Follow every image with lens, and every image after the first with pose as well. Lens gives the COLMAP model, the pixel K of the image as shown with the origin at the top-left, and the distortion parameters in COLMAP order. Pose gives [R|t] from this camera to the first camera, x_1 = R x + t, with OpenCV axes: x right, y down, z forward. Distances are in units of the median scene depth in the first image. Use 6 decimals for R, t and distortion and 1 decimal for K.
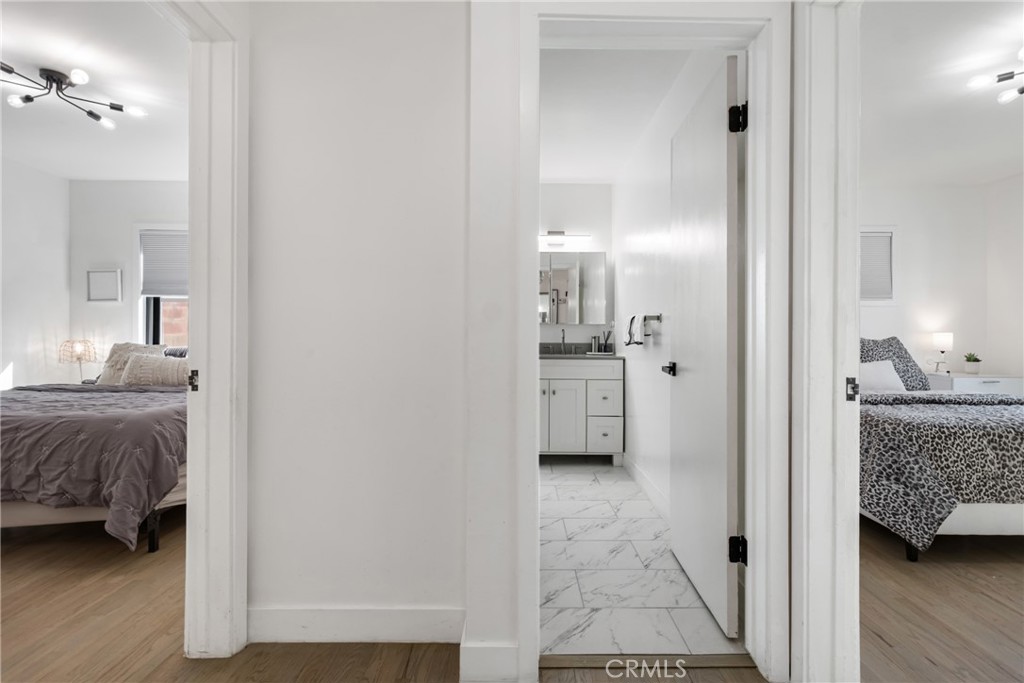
lens RADIAL K [[498.3, 0, 544.0], [0, 498.3, 332.8], [0, 0, 1]] dist [0.003801, -0.000228]
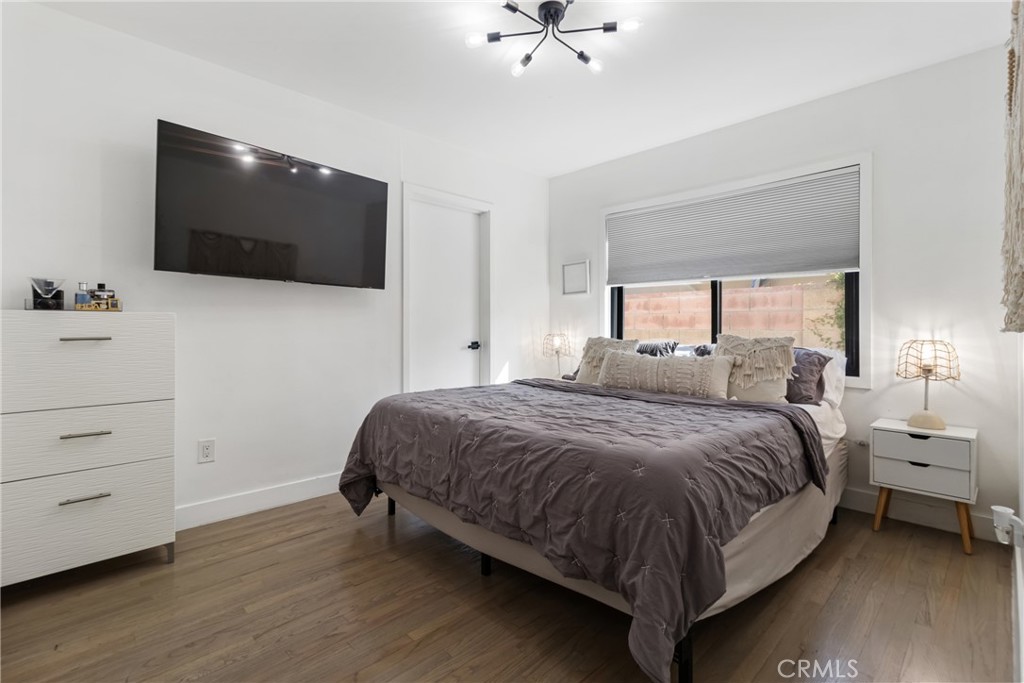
lens RADIAL K [[483.4, 0, 512.9], [0, 483.4, 334.2], [0, 0, 1]] dist [0.000081, 0.000050]
pose [[0.693777, 0.007325, -0.720152, -0.432355], [0.003765, 0.999898, 0.013798, 0.003249], [0.720180, -0.012284, 0.693679, 0.386044]]
